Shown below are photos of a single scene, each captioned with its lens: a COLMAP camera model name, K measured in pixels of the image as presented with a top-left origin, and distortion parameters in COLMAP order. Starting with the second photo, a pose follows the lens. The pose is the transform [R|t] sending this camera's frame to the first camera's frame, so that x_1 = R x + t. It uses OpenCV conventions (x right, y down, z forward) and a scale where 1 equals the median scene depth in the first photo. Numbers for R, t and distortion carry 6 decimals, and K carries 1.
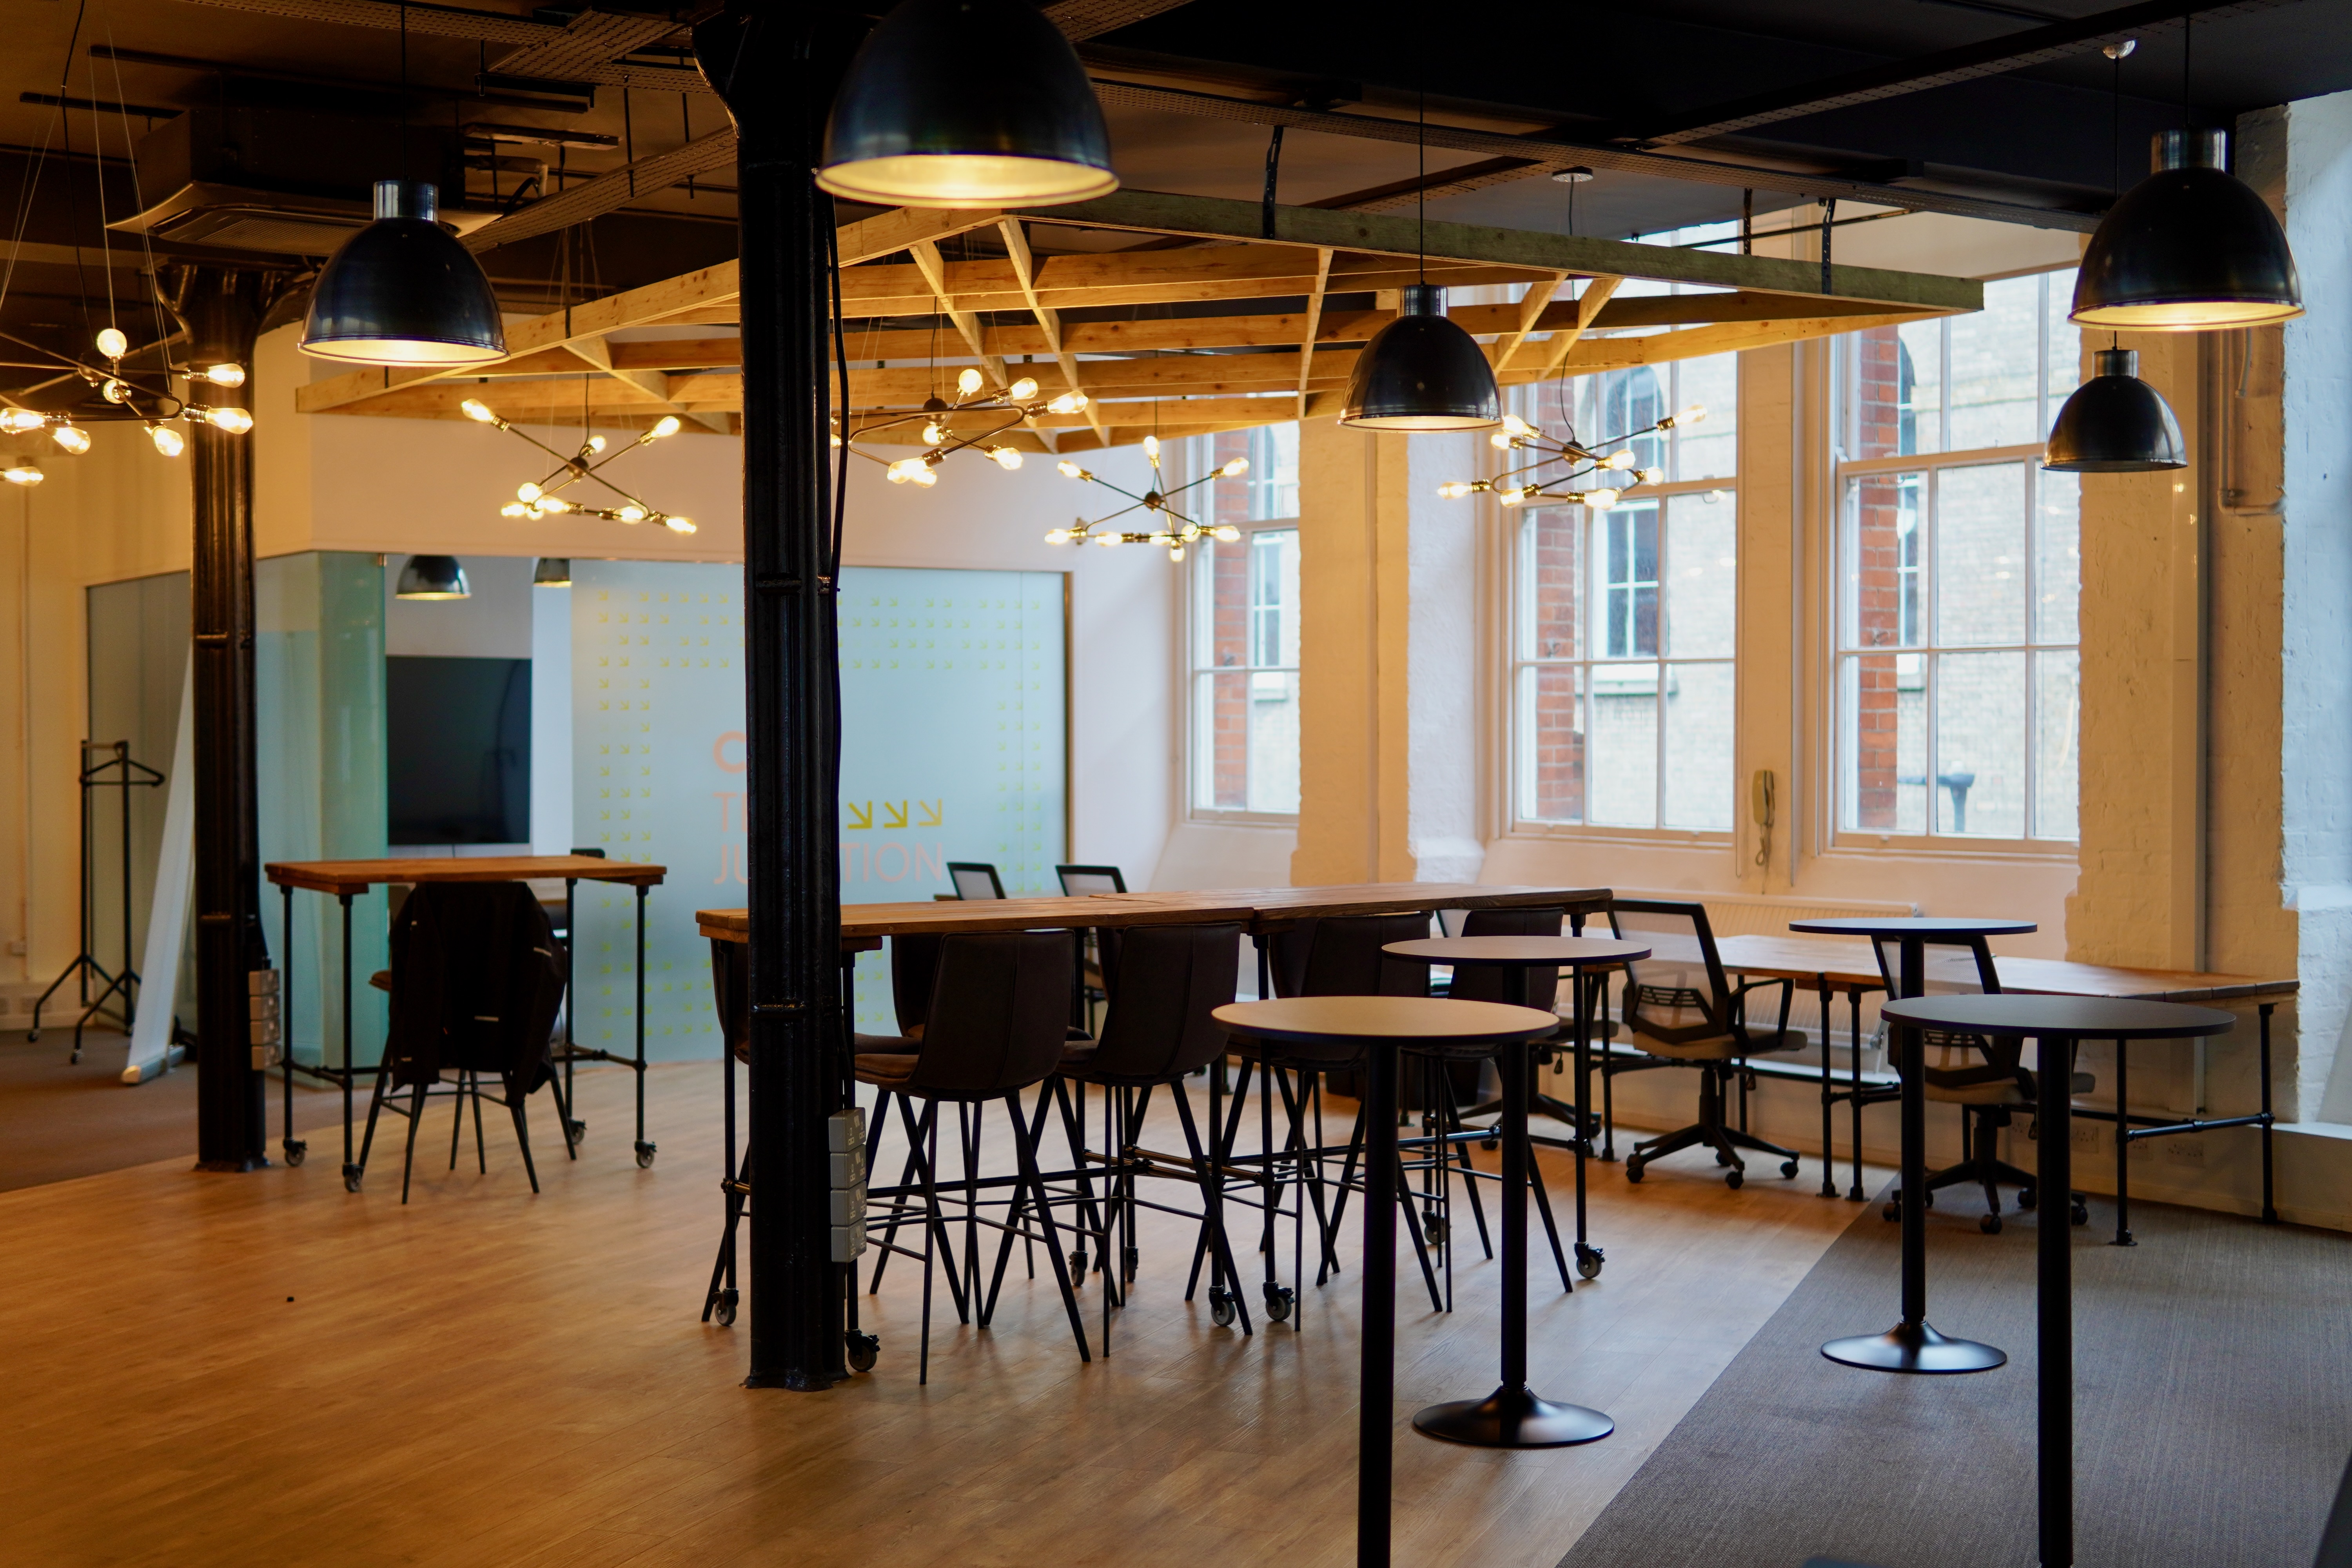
lens RADIAL K [[3127.3, 0, 1176.0], [0, 3127.3, 784.0], [0, 0, 1]] dist [0.026476, 0.037246]
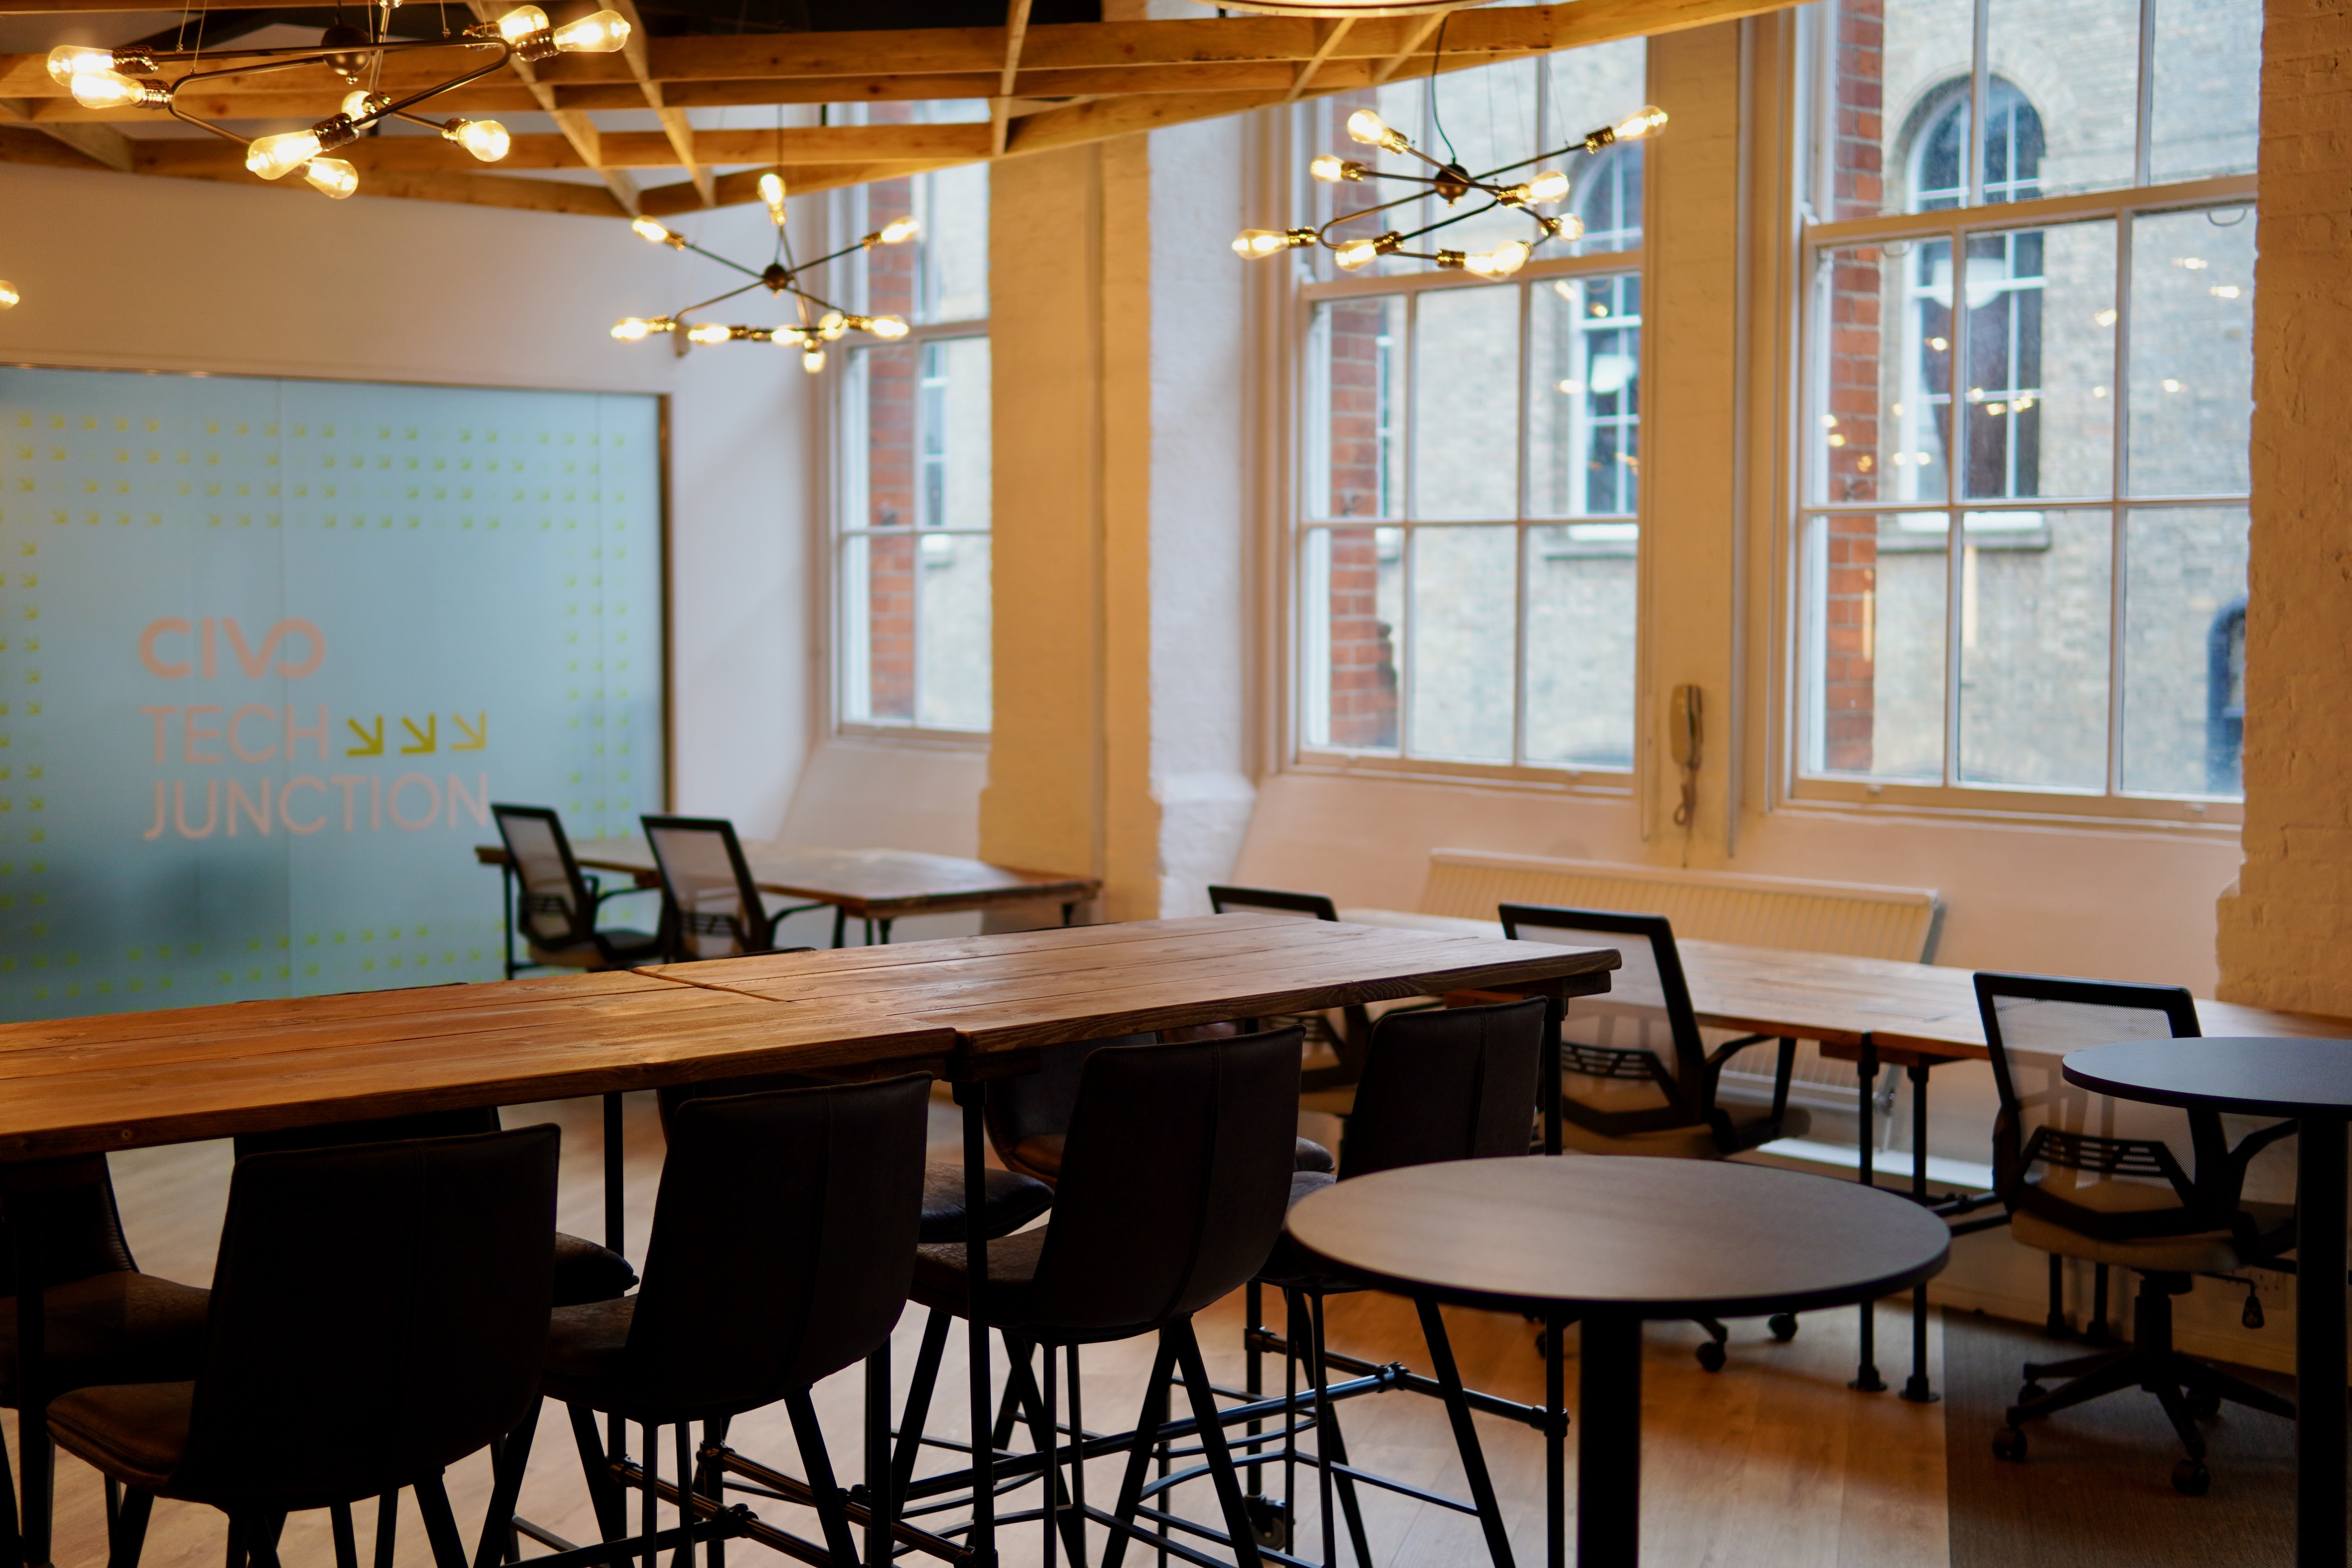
lens RADIAL K [[3127.3, 0, 1176.0], [0, 3127.3, 784.0], [0, 0, 1]] dist [0.026476, 0.037246]
pose [[0.993954, -0.005042, 0.109679, 0.003507], [0.000091, 0.998983, 0.045097, -0.012630], [-0.109795, -0.044814, 0.992943, 0.318153]]
